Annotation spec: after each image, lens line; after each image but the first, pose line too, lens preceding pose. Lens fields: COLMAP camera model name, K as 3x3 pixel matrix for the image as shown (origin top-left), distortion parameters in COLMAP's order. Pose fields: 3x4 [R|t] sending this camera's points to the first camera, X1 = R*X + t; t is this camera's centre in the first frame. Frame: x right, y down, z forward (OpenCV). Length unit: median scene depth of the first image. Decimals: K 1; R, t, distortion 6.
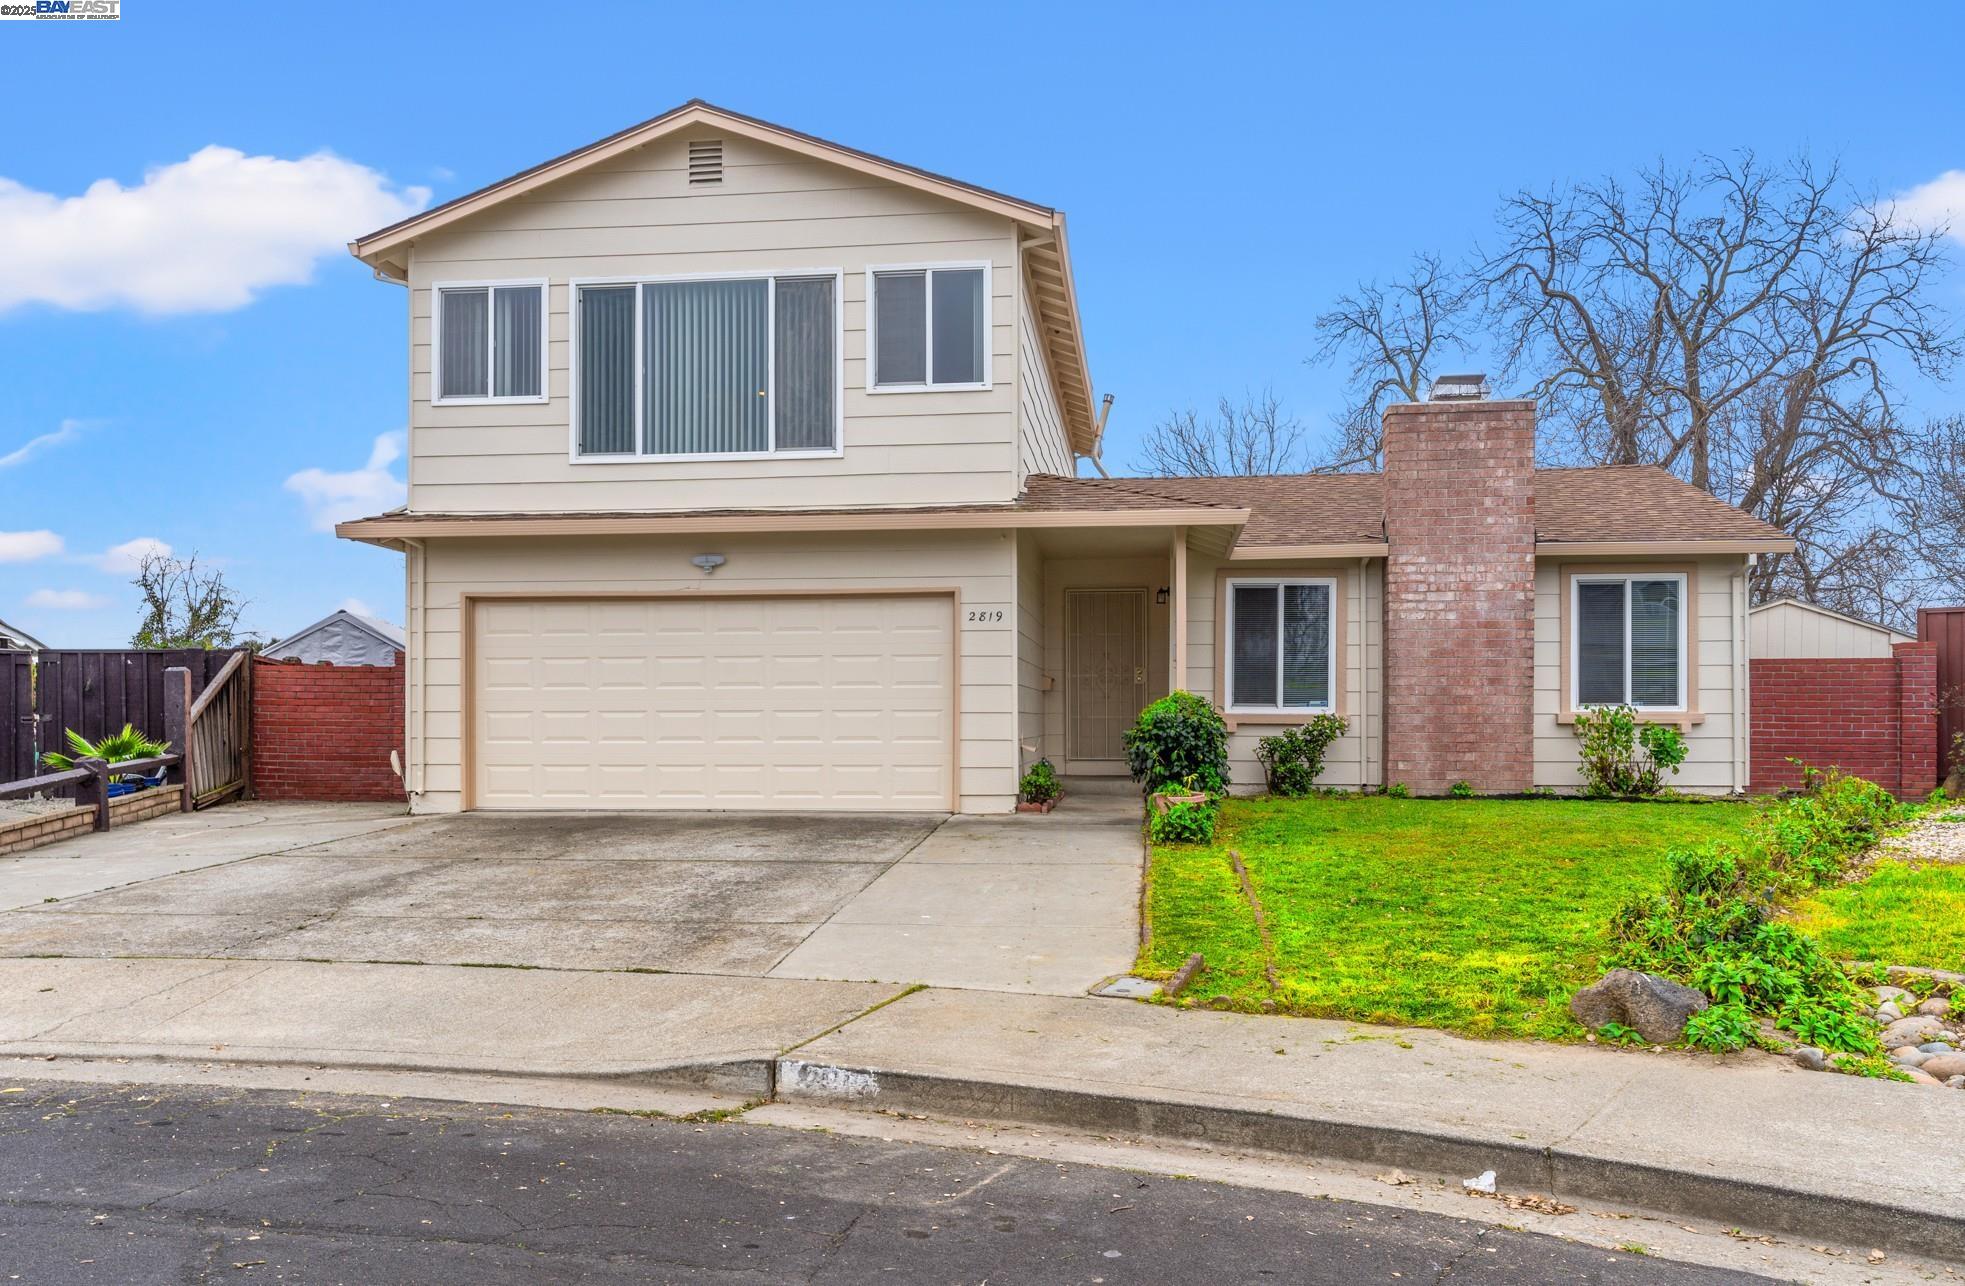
lens RADIAL K [[1561.7, 0, 984.8], [0, 1561.7, 651.9], [0, 0, 1]] dist [-0.006120, -0.000008]
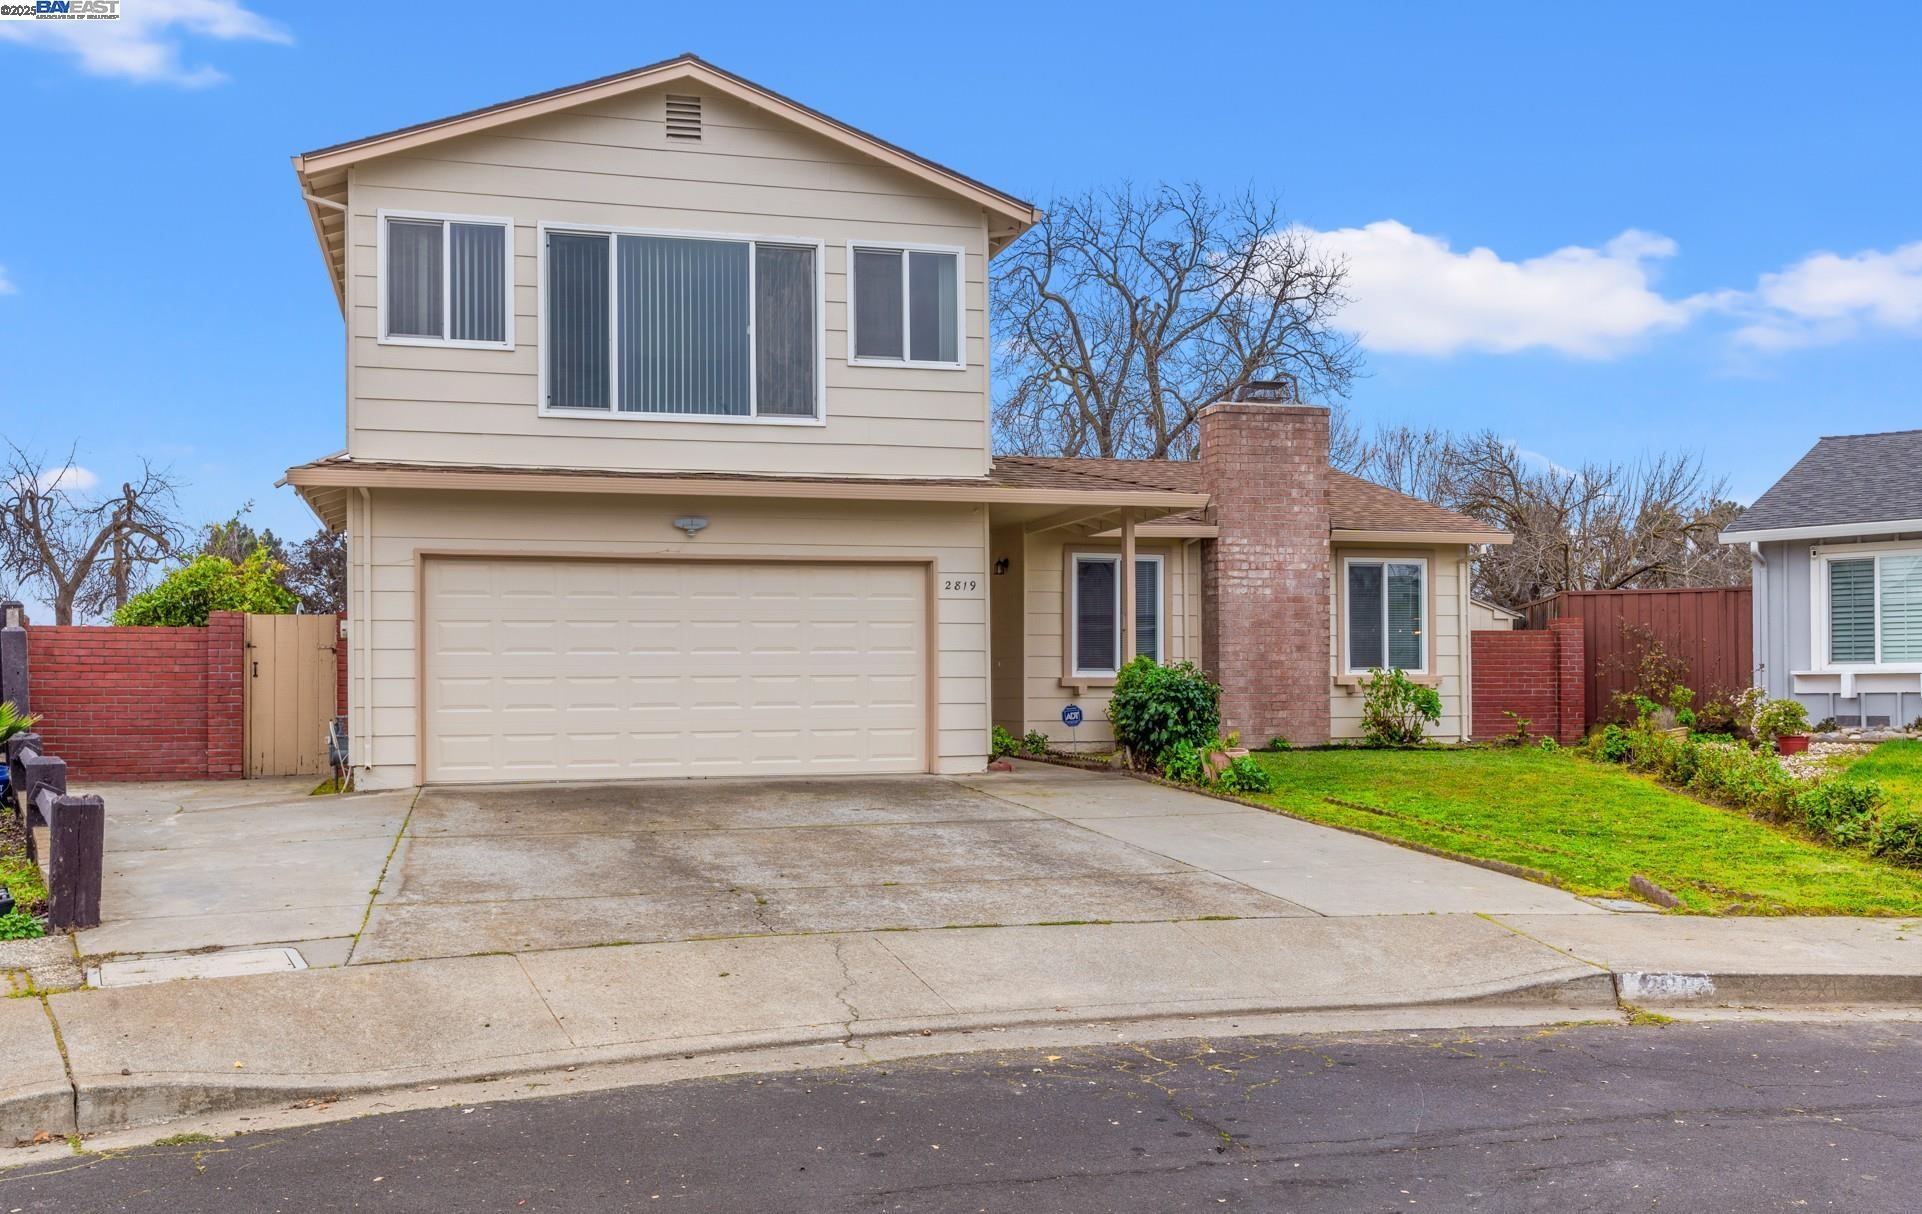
lens RADIAL K [[1541.0, 0, 960.1], [0, 1541.0, 605.6], [0, 0, 1]] dist [0.001072, -0.001788]
pose [[0.930578, 0.013469, 0.365846, -0.367215], [-0.010891, 0.999899, -0.009108, 0.000239], [-0.365932, 0.004491, 0.930631, 0.035314]]
